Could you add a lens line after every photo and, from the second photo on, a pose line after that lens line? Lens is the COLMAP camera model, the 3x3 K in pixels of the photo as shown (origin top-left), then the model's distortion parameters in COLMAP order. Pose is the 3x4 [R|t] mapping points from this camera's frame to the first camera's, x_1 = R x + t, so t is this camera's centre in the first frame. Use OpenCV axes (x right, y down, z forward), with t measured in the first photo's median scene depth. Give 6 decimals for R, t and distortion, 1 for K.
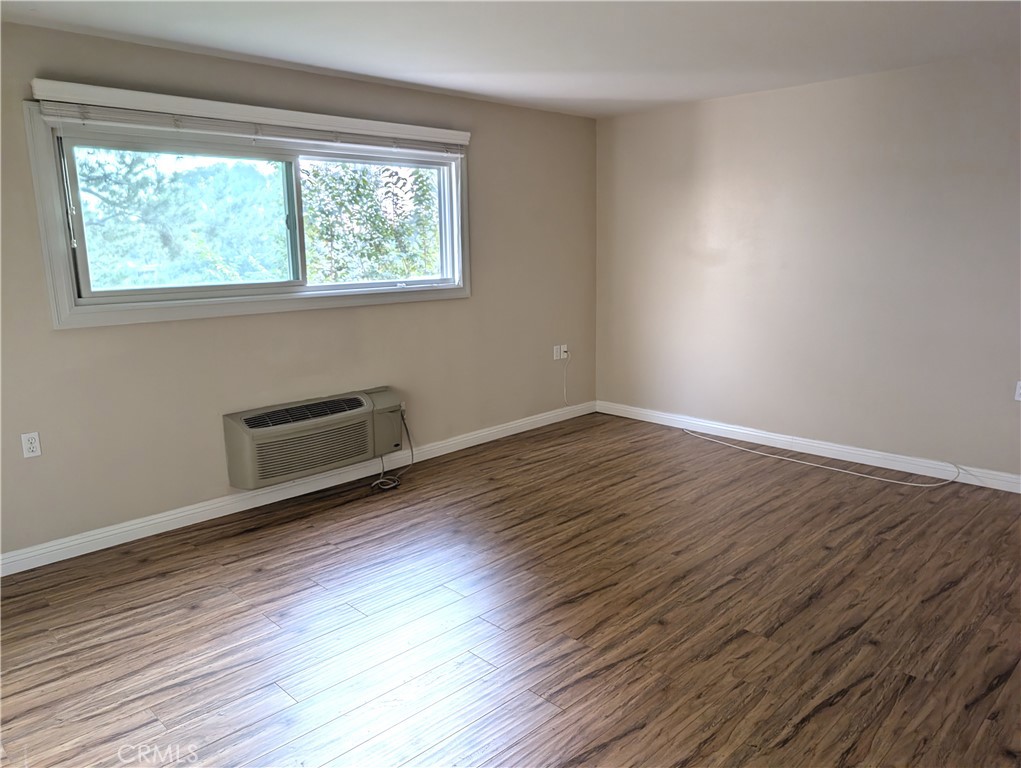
lens RADIAL K [[734.8, 0, 525.7], [0, 734.8, 392.2], [0, 0, 1]] dist [0.025240, -0.021589]
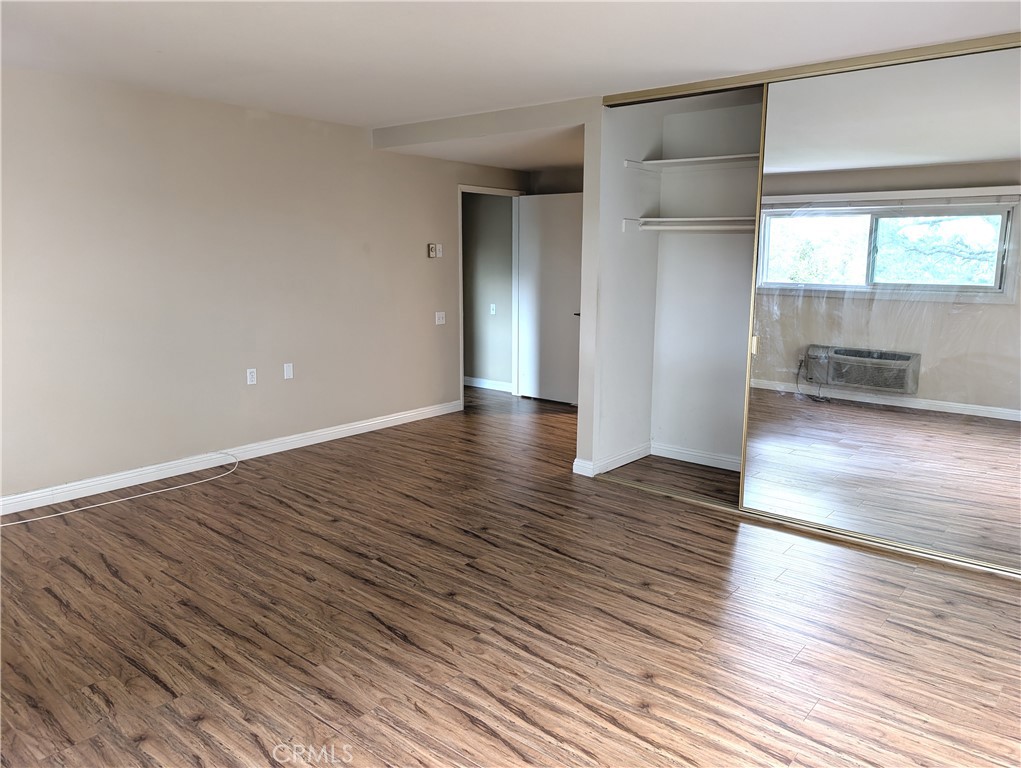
lens RADIAL K [[734.8, 0, 523.8], [0, 734.8, 381.1], [0, 0, 1]] dist [0.025240, -0.021589]
pose [[-0.094790, -0.155552, 0.983269, -0.659042], [0.195136, 0.965652, 0.171577, -0.127729], [-0.976185, 0.208135, -0.061181, 0.675411]]
